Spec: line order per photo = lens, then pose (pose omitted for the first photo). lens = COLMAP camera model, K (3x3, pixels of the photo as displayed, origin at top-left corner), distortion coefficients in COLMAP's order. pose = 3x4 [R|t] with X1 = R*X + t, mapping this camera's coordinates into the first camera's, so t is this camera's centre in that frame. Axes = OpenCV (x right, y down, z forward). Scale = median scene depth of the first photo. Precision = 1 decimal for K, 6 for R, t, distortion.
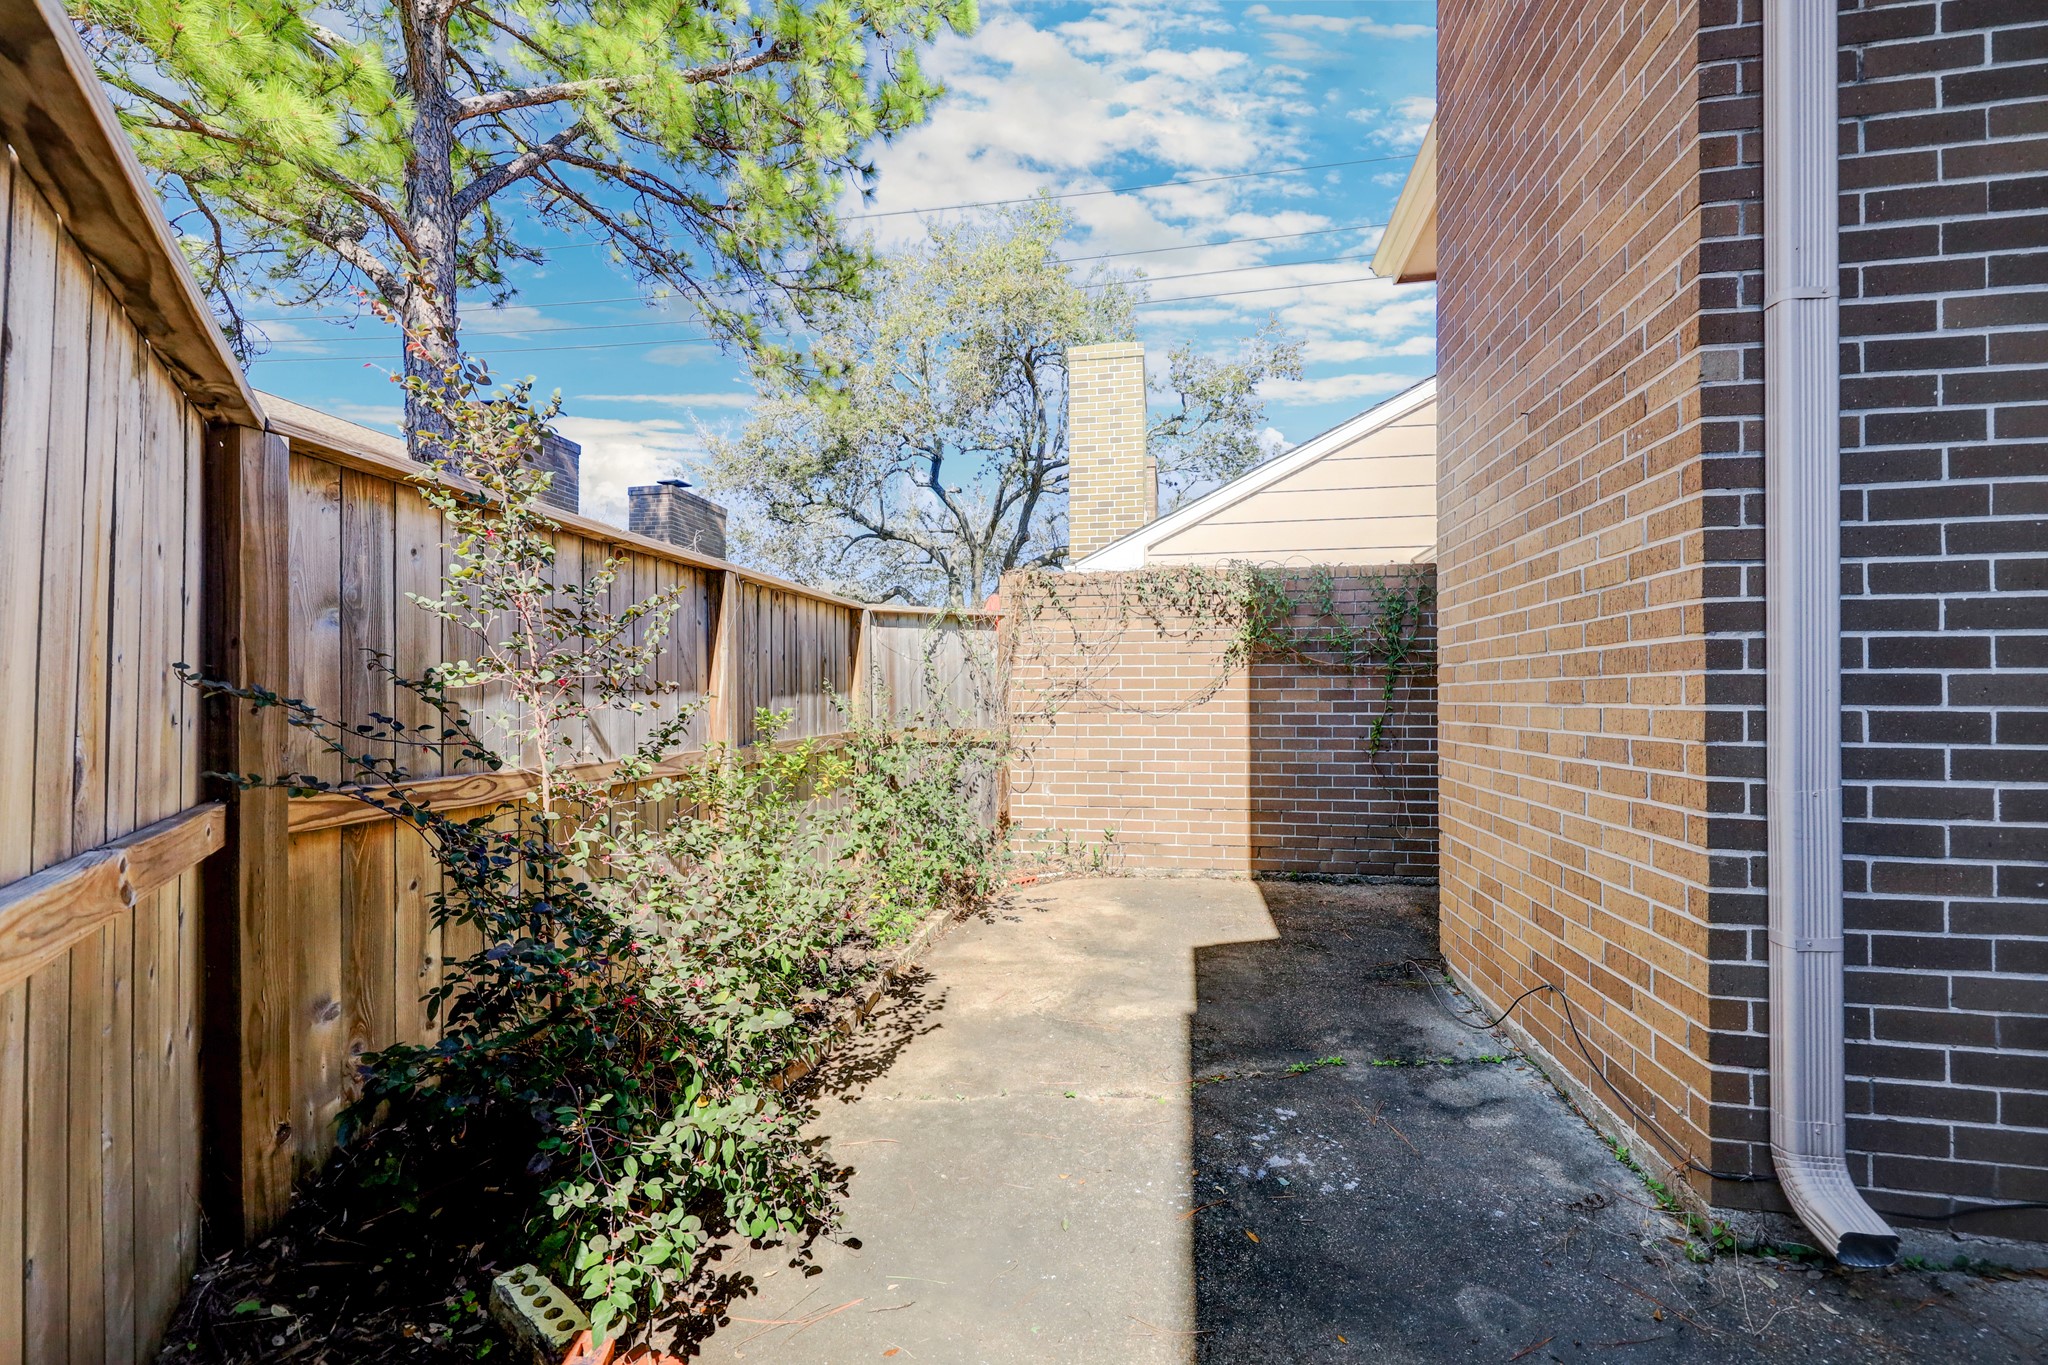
lens RADIAL K [[841.8, 0, 1014.4], [0, 841.8, 690.2], [0, 0, 1]] dist [-0.001768, -0.000052]
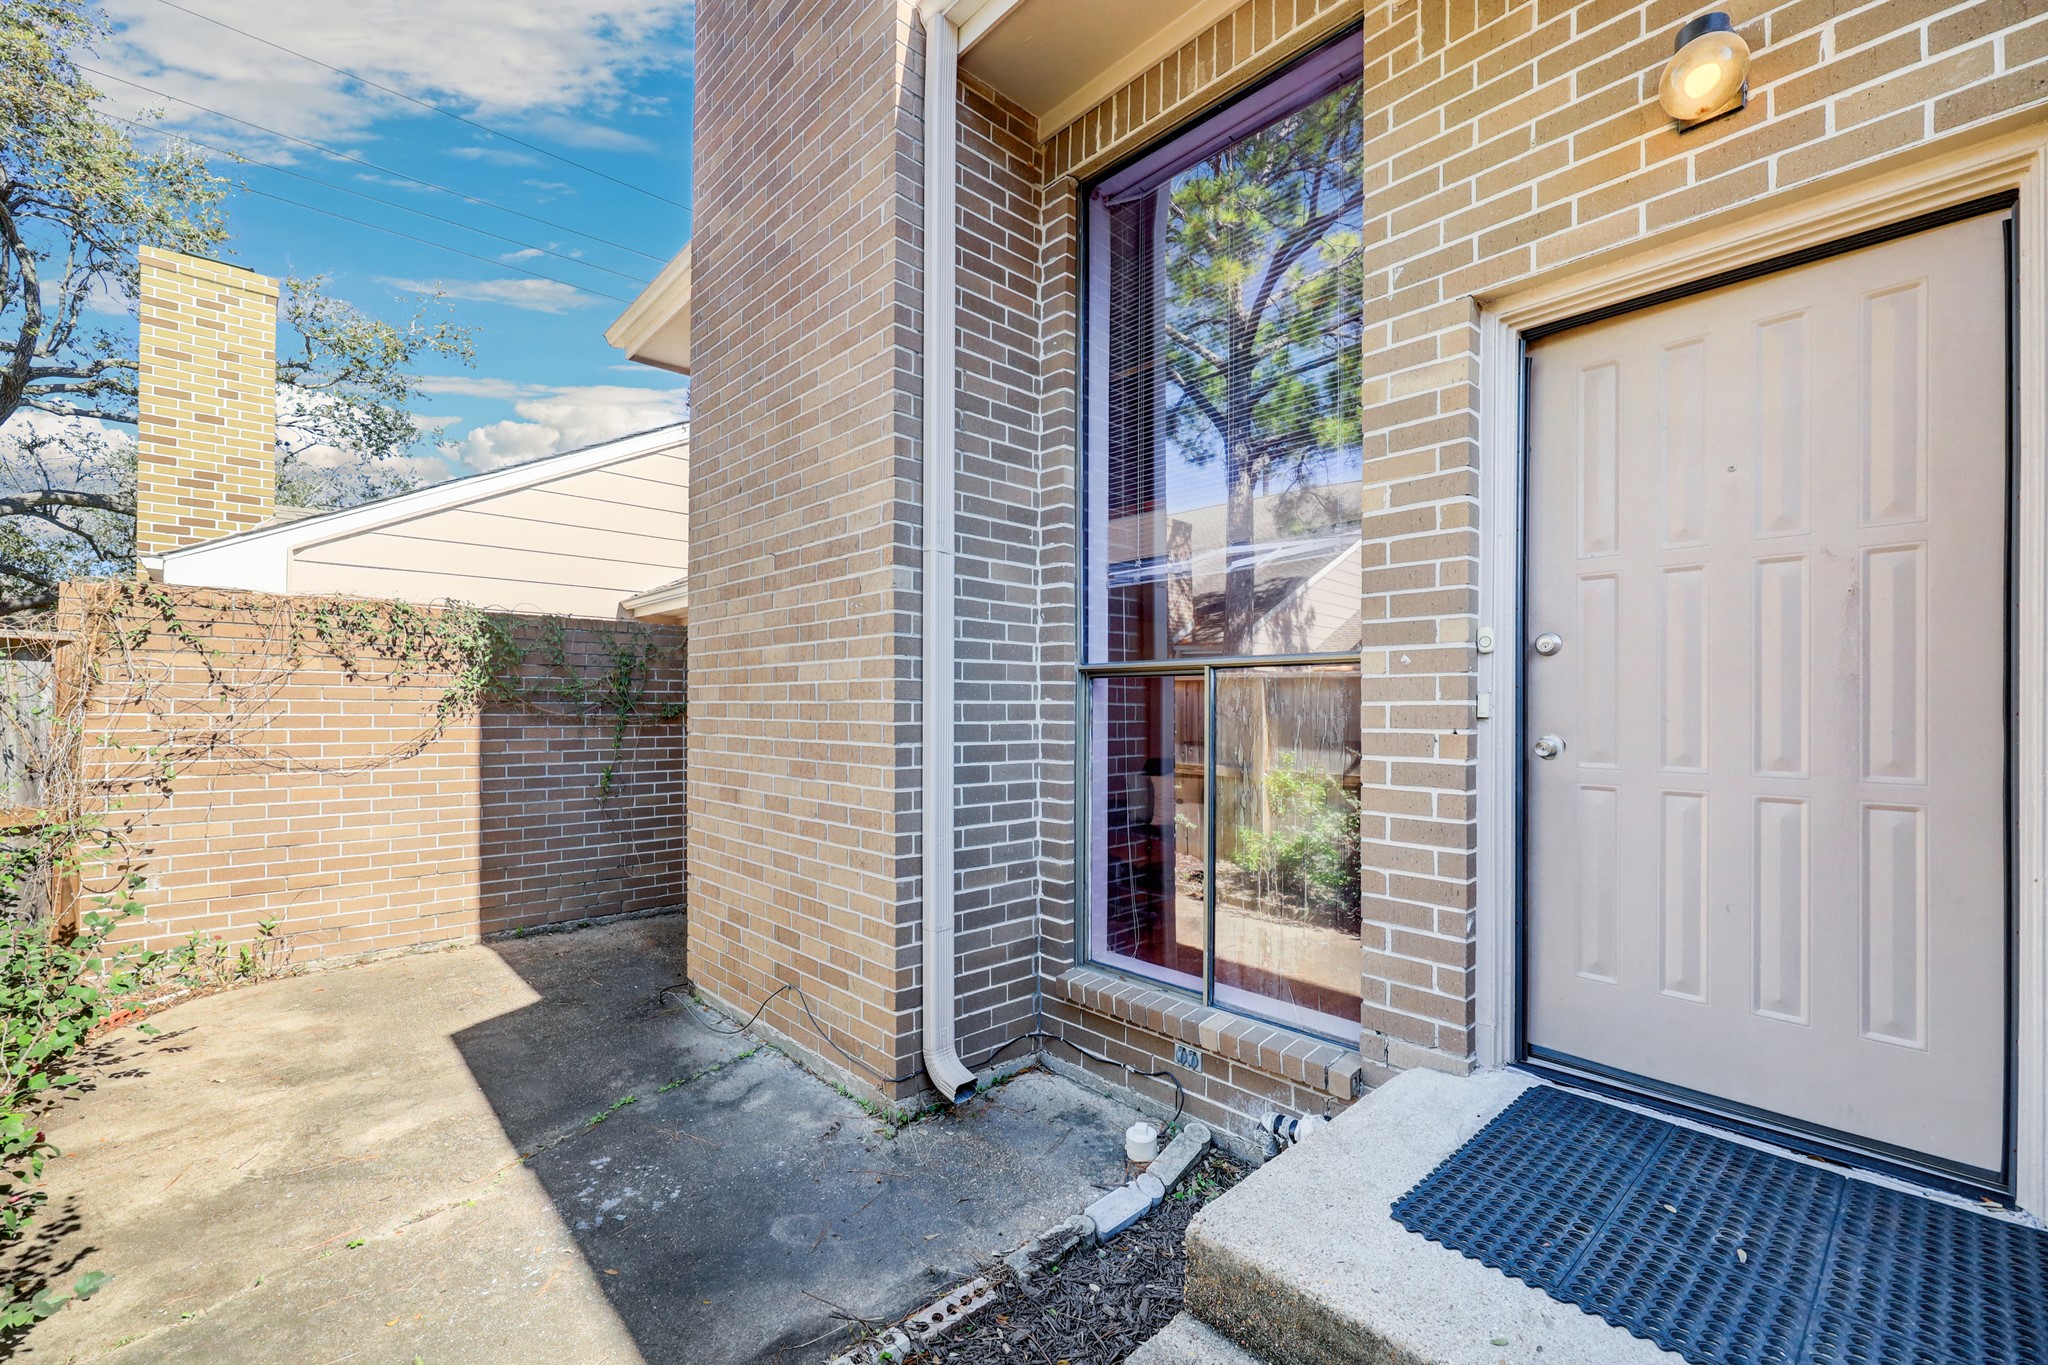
lens RADIAL K [[852.3, 0, 1024.0], [0, 852.3, 682.5], [0, 0, 1]] dist [-0.008631, 0.001073]
pose [[0.595432, 0.023868, 0.803051, -0.251494], [-0.008188, 0.999687, -0.023642, -0.108136], [-0.803364, 0.007502, 0.595441, -0.125036]]
